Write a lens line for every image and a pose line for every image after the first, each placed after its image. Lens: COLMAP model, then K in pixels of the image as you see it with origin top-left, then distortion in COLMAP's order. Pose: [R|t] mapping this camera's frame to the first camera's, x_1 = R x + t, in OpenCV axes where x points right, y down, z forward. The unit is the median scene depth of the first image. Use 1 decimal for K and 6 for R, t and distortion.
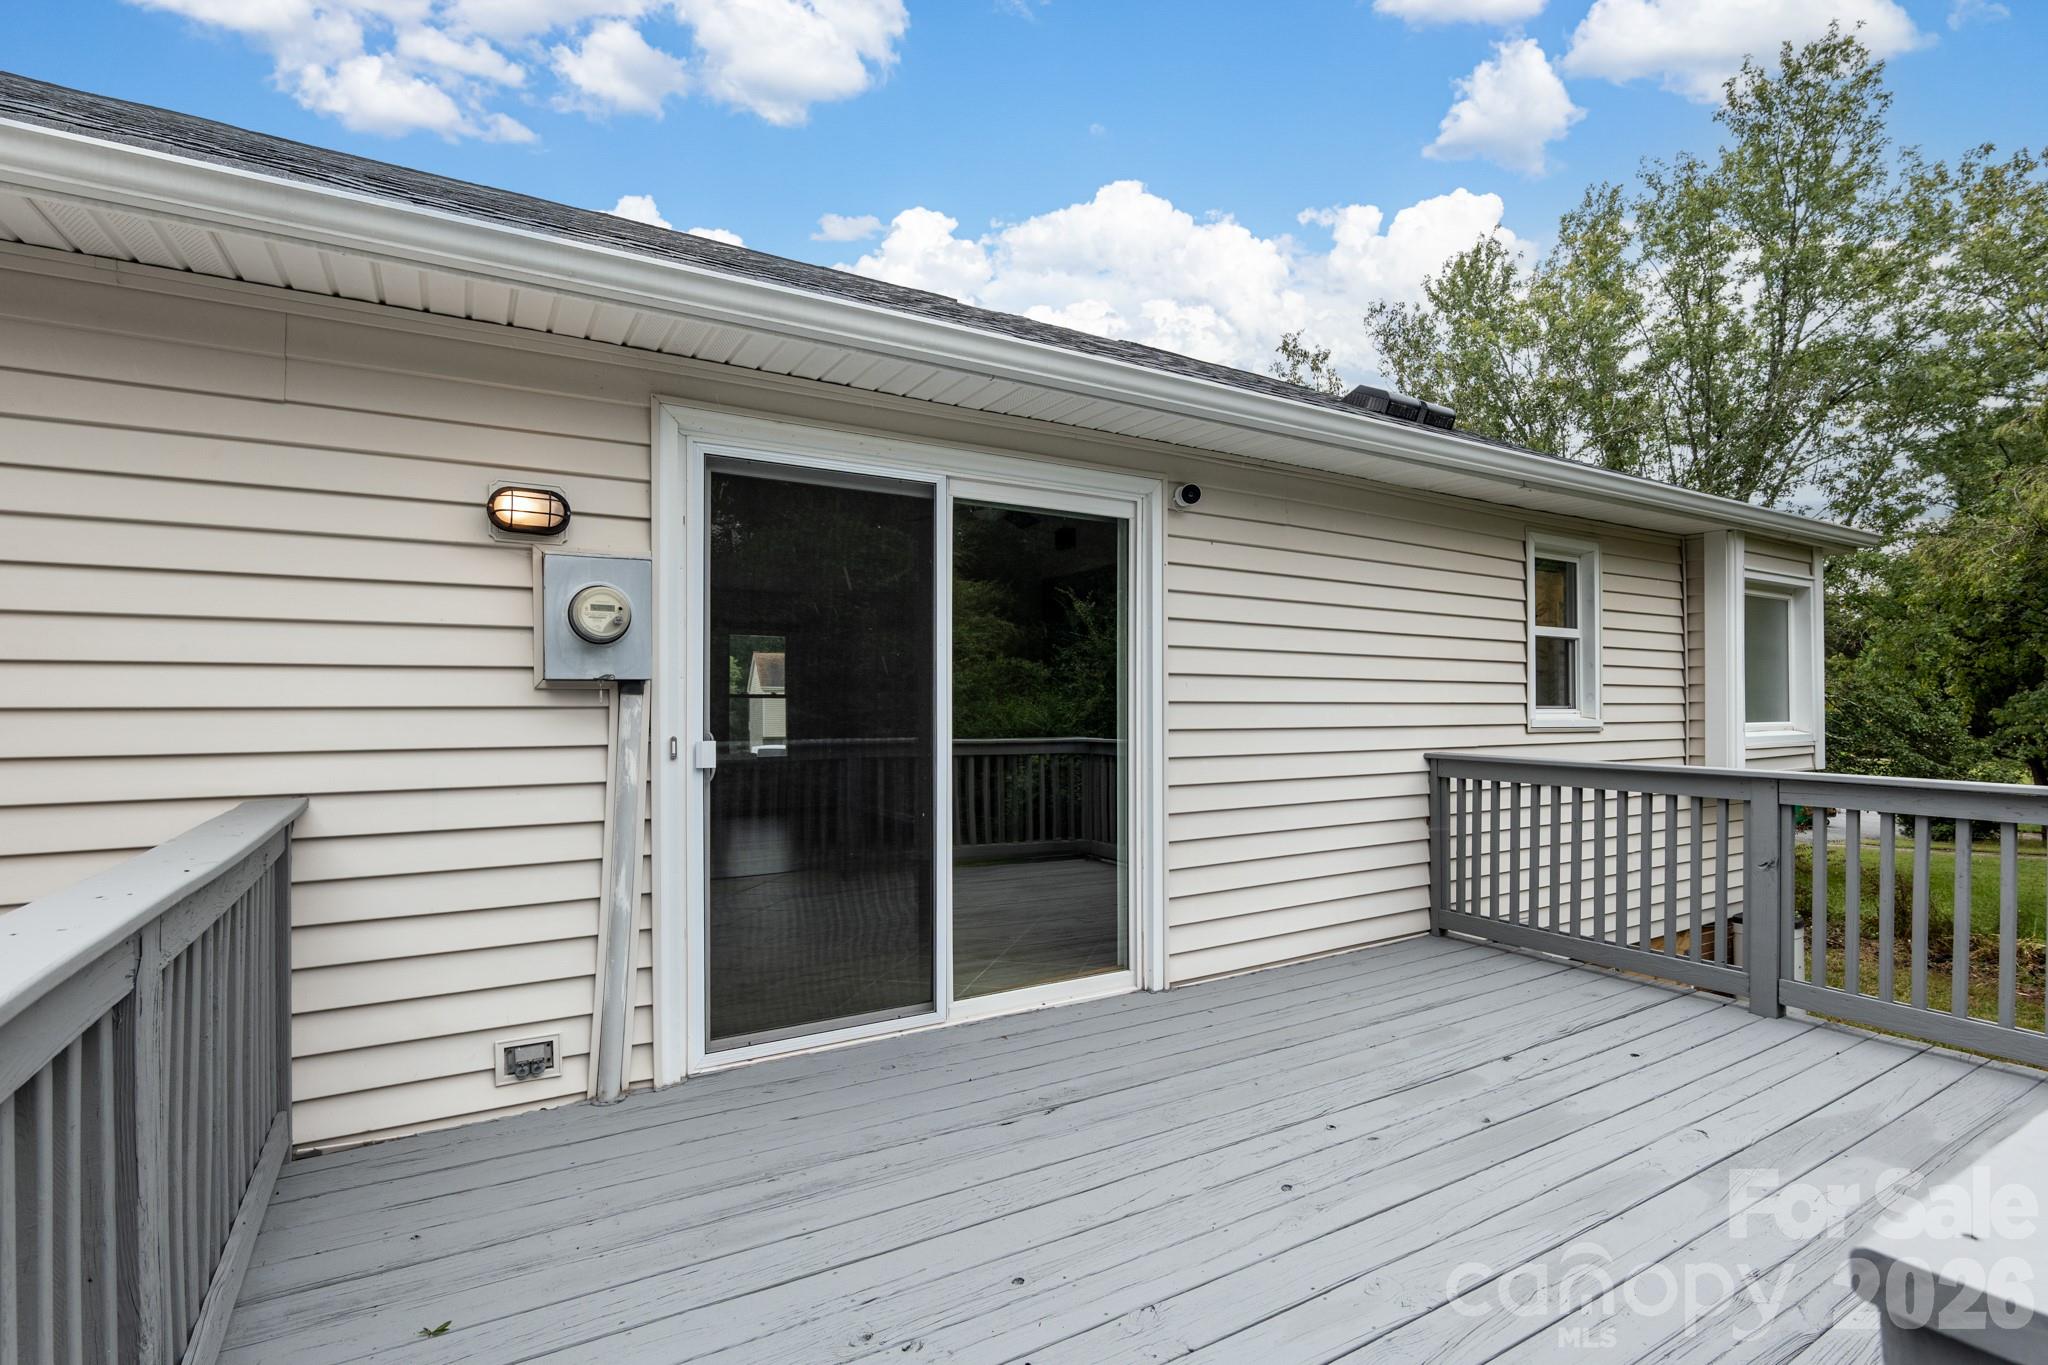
lens RADIAL K [[935.1, 0, 969.4], [0, 935.1, 692.5], [0, 0, 1]] dist [-0.000618, -0.000243]
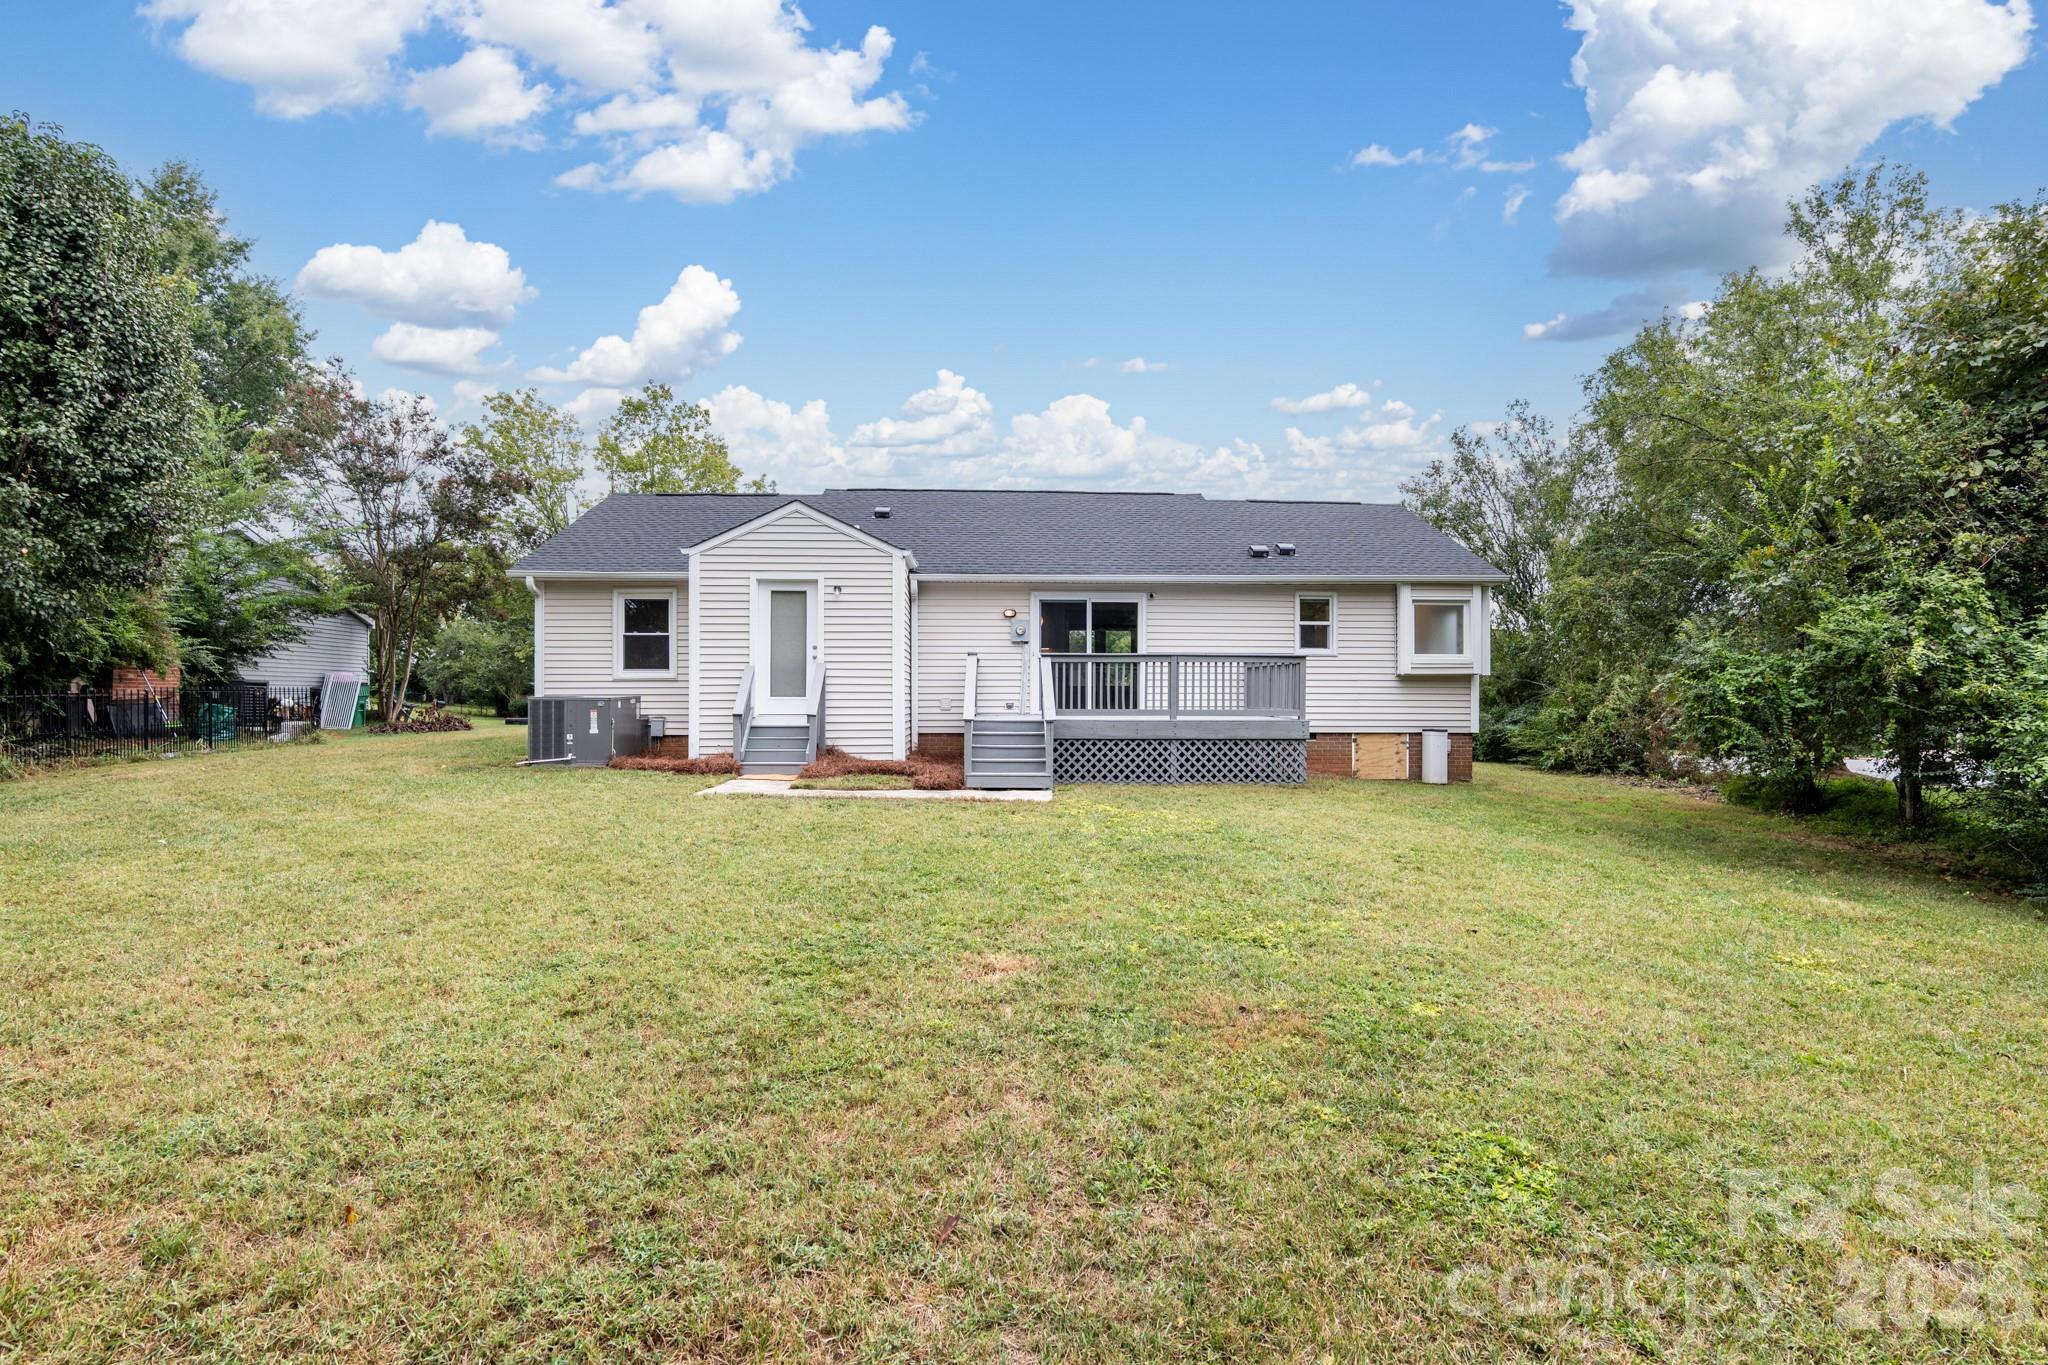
lens RADIAL K [[957.5, 0, 1024.0], [0, 957.5, 682.5], [0, 0, 1]] dist [0.000079, -0.000090]
pose [[0.892178, -0.000588, -0.451683, 1.221527], [0.004061, 0.999969, 0.006721, 0.107157], [0.451665, -0.007831, 0.892153, -2.276719]]
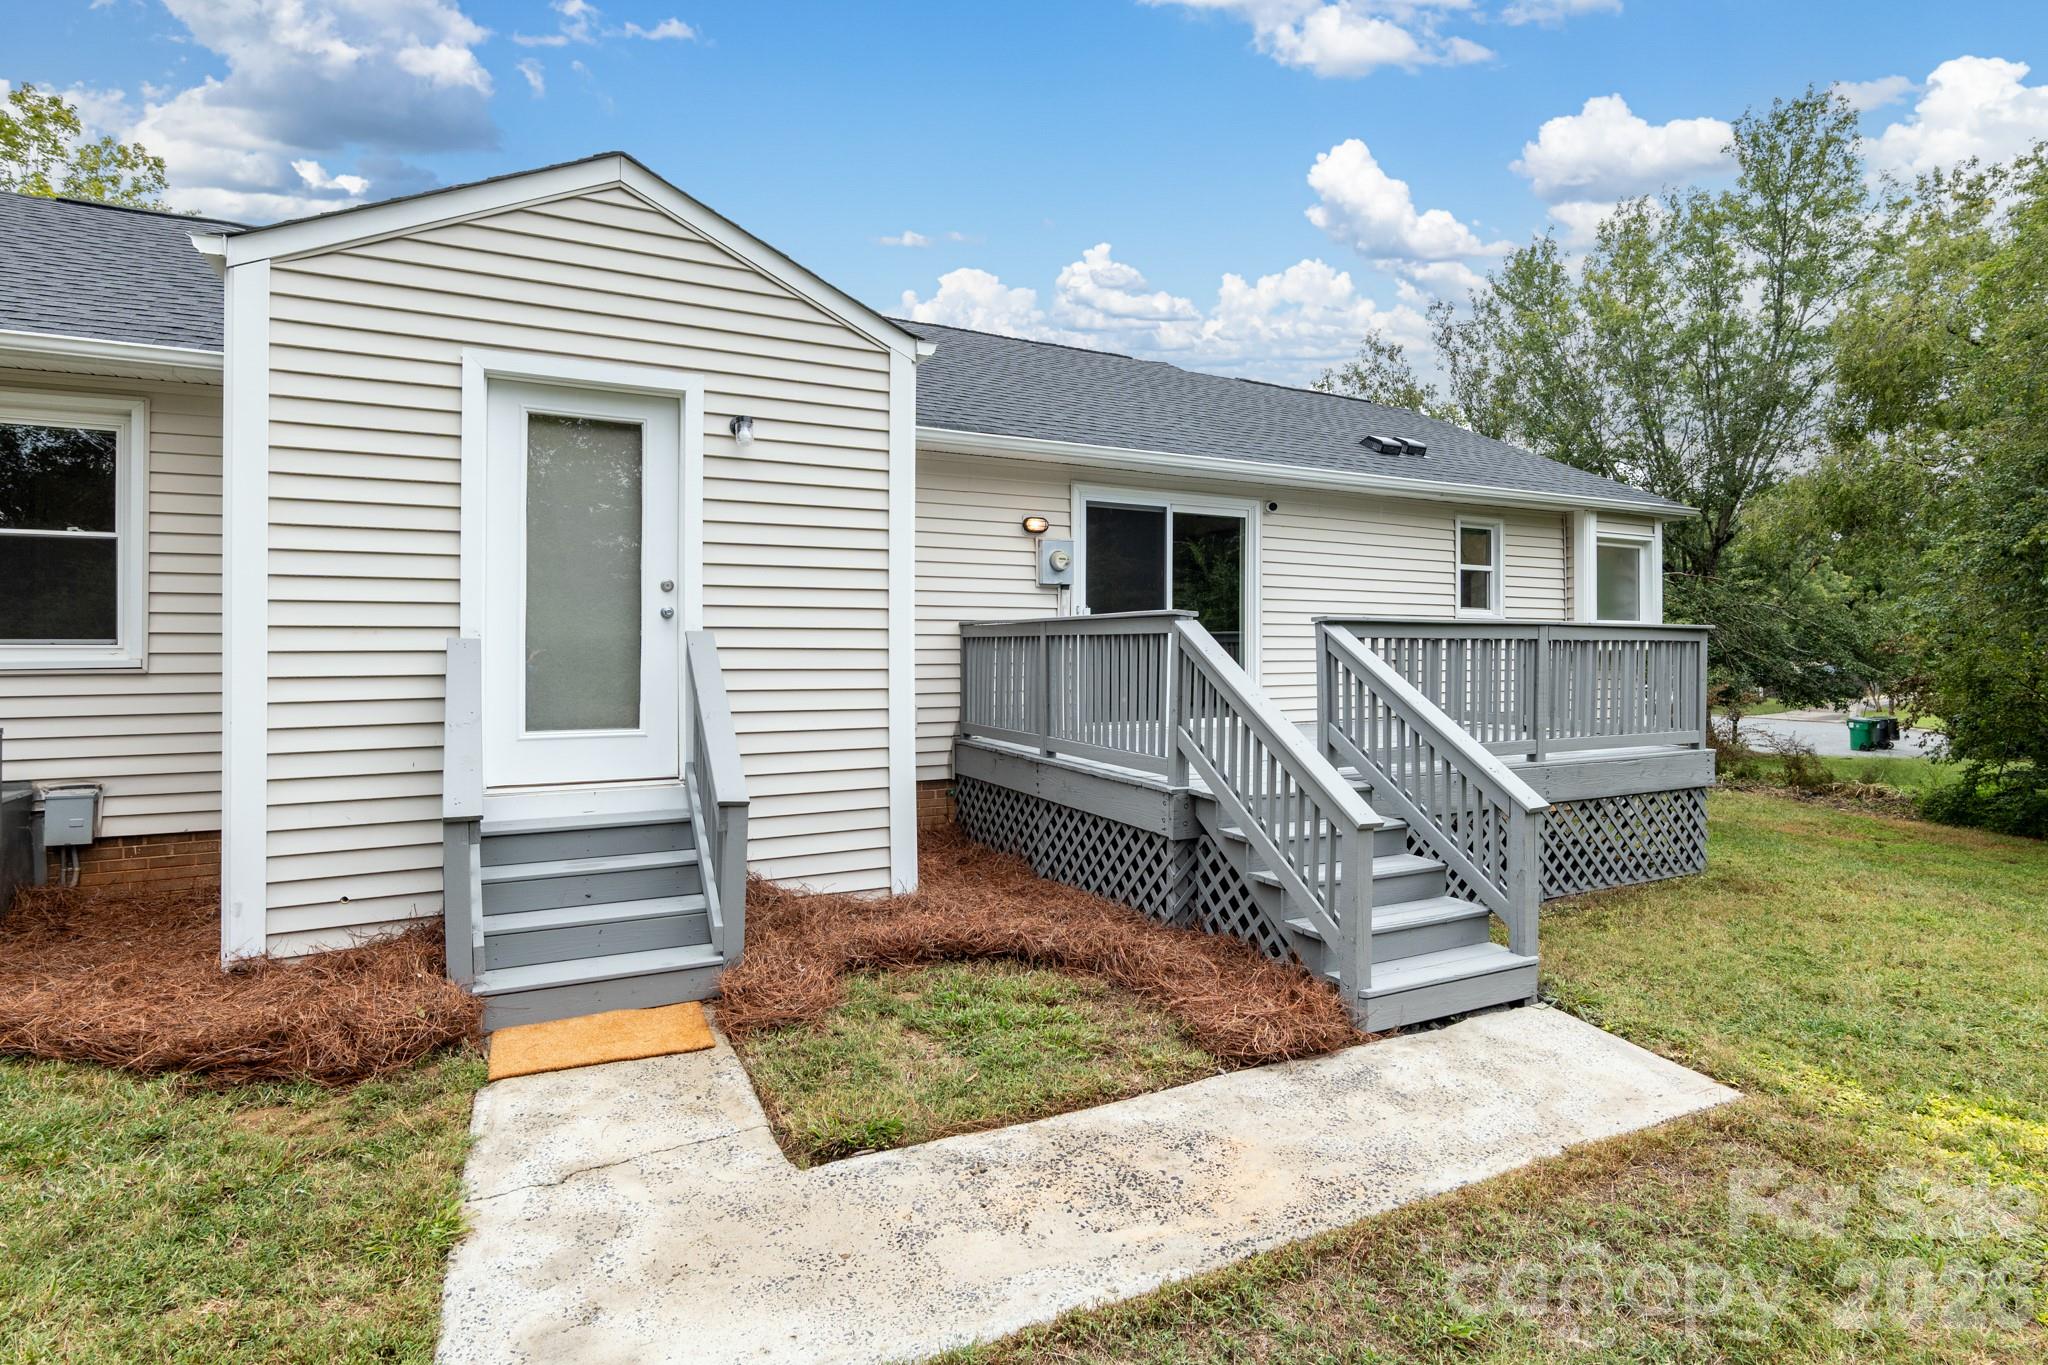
lens RADIAL K [[990.1, 0, 1019.5], [0, 990.1, 628.5], [0, 0, 1]] dist [0.002474, 0.000675]
pose [[0.998722, 0.009828, -0.049581, -0.186382], [-0.009488, 0.999930, 0.007104, 0.052651], [0.049647, -0.006624, 0.998745, -1.044689]]
